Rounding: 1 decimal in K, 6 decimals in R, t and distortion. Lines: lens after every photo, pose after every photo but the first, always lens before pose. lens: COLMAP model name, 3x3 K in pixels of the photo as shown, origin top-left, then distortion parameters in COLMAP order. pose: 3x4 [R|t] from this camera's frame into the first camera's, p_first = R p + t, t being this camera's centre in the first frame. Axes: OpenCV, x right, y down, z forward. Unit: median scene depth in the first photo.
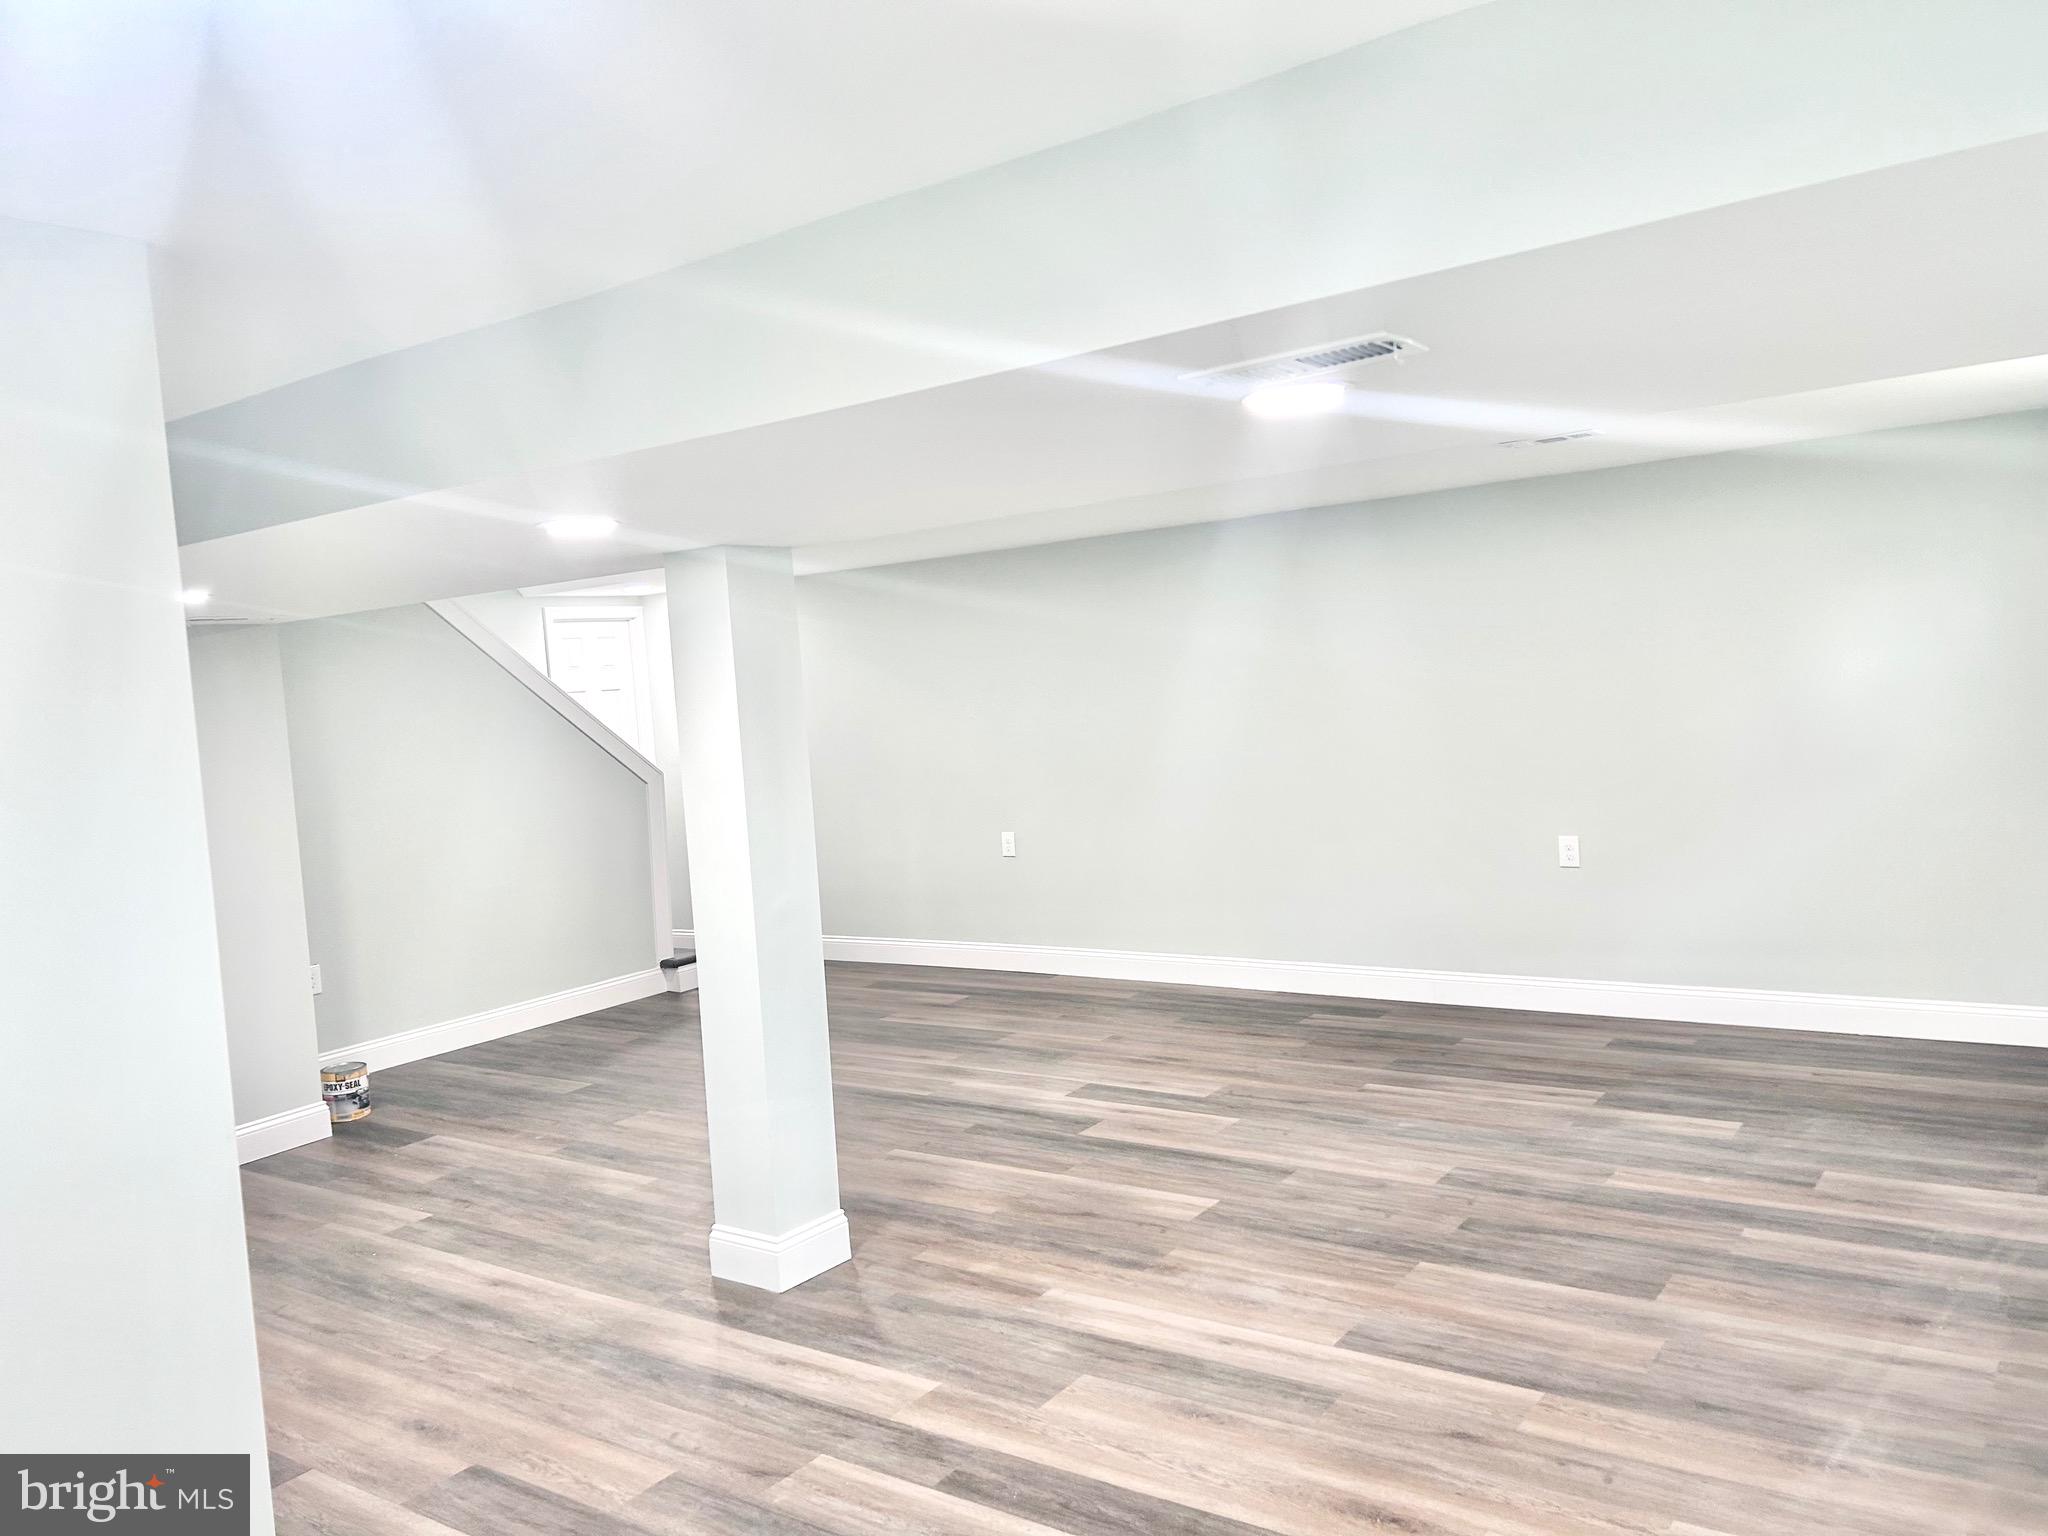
lens RADIAL K [[1575.7, 0, 1027.5], [0, 1575.7, 736.6], [0, 0, 1]] dist [0.101364, -0.132055]
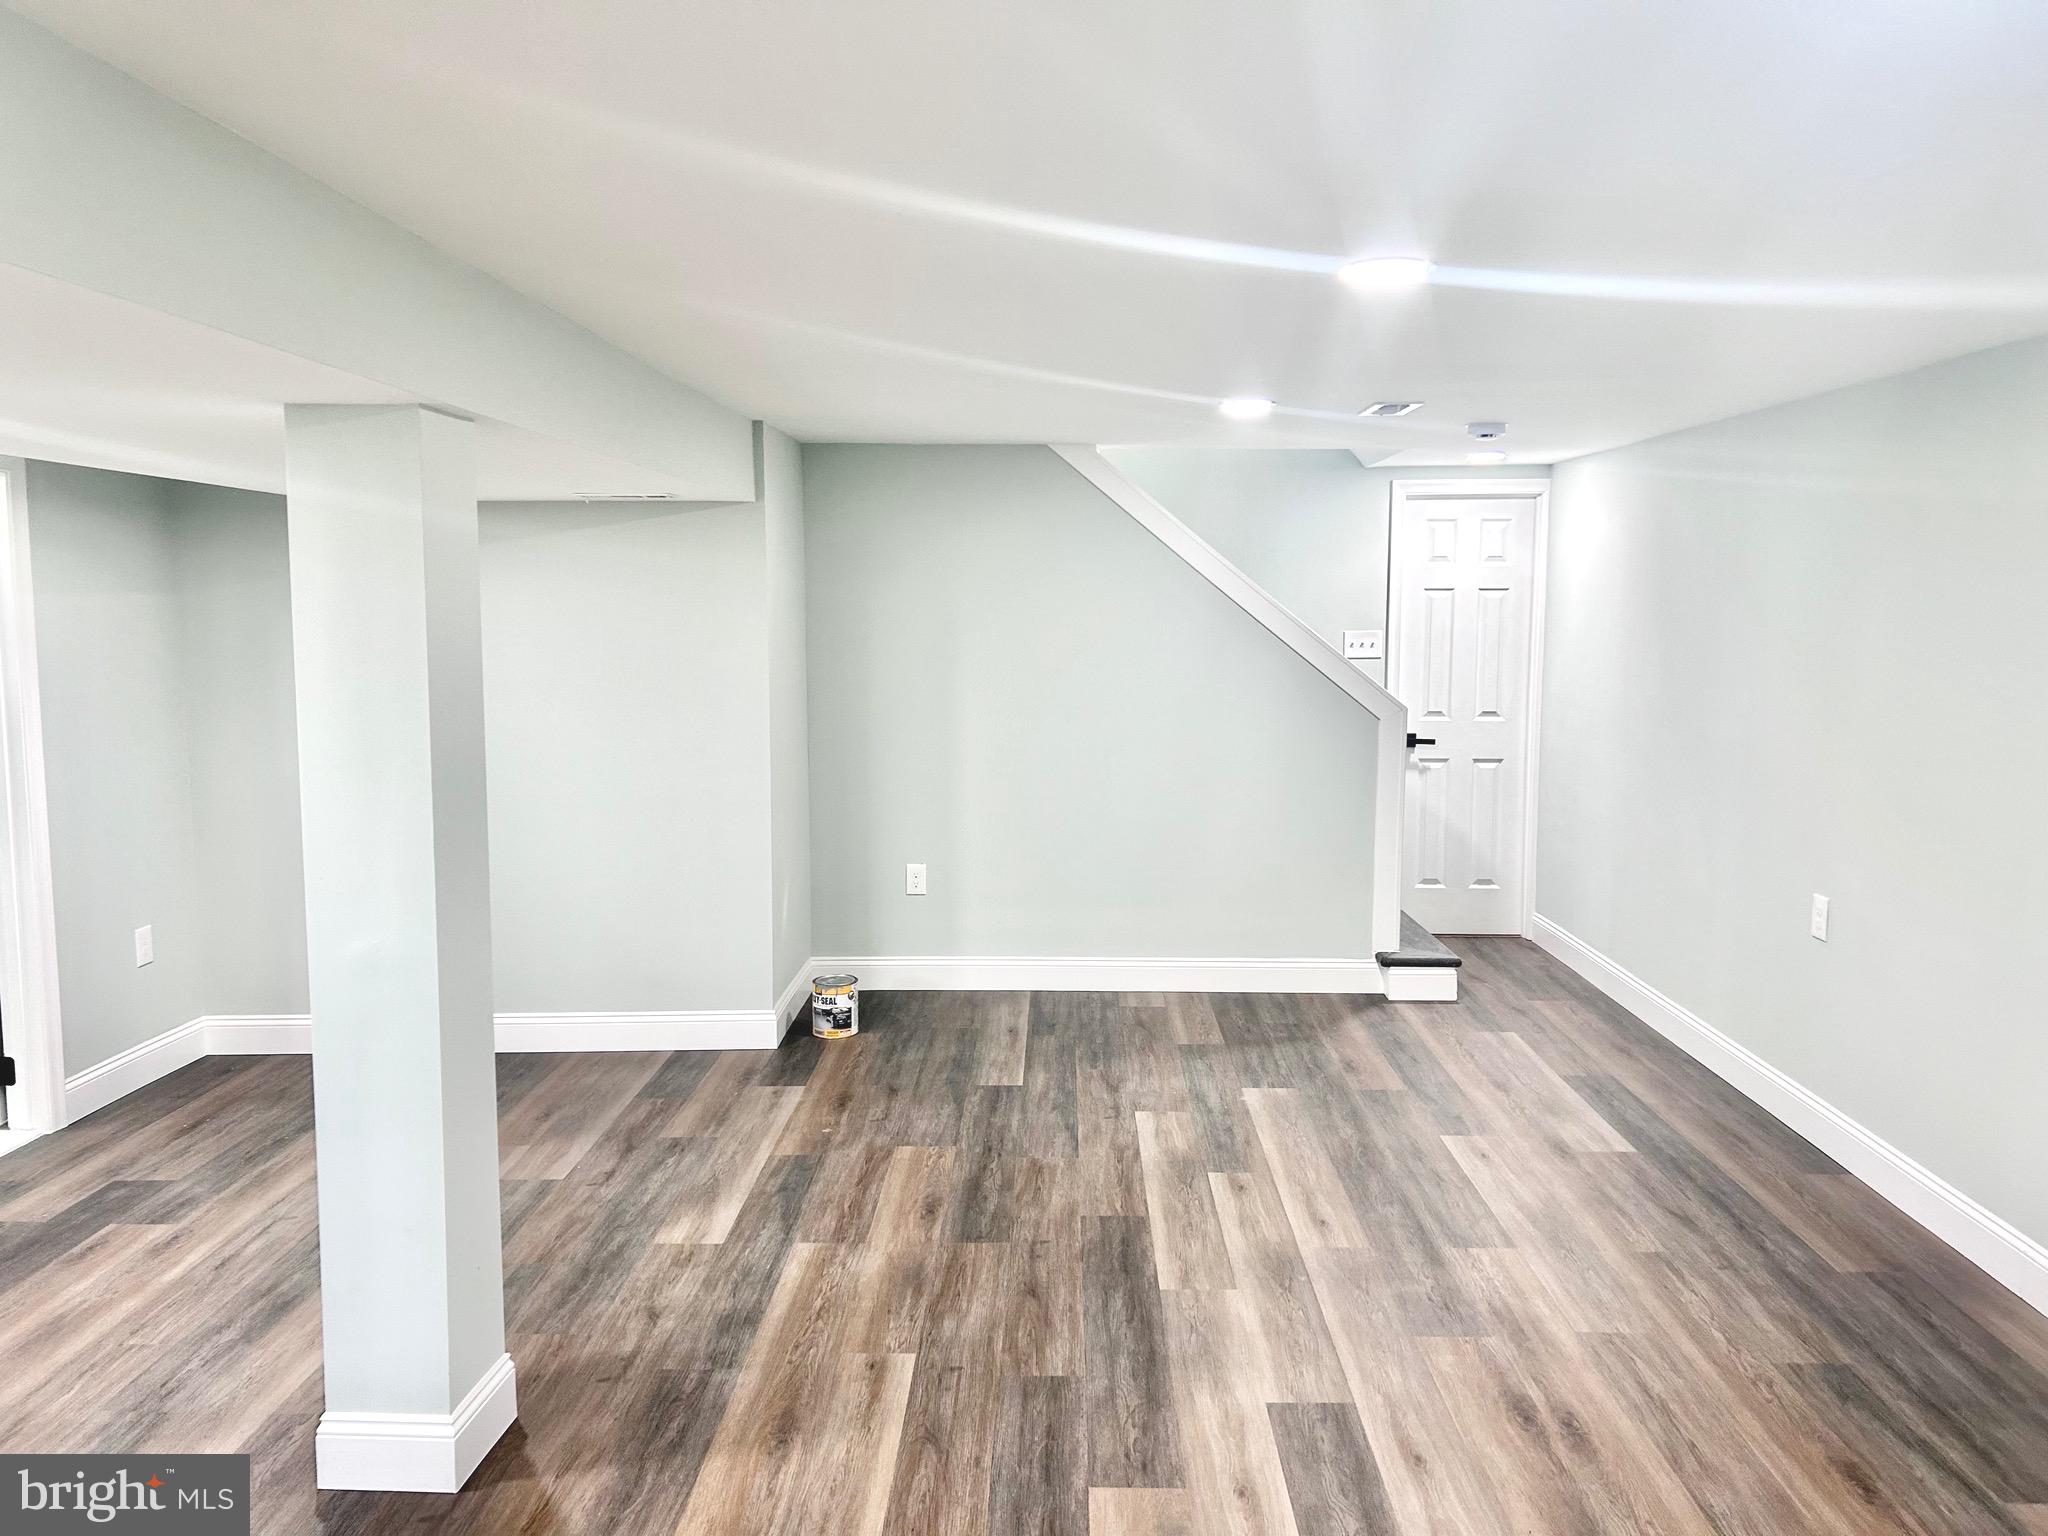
lens RADIAL K [[1575.7, 0, 1027.5], [0, 1575.7, 736.6], [0, 0, 1]] dist [0.101364, -0.132055]
pose [[0.570093, 0.147027, -0.808317, 0.384998], [-0.080817, 0.989121, 0.122915, -0.057301], [0.817595, -0.004748, 0.575774, 0.625959]]
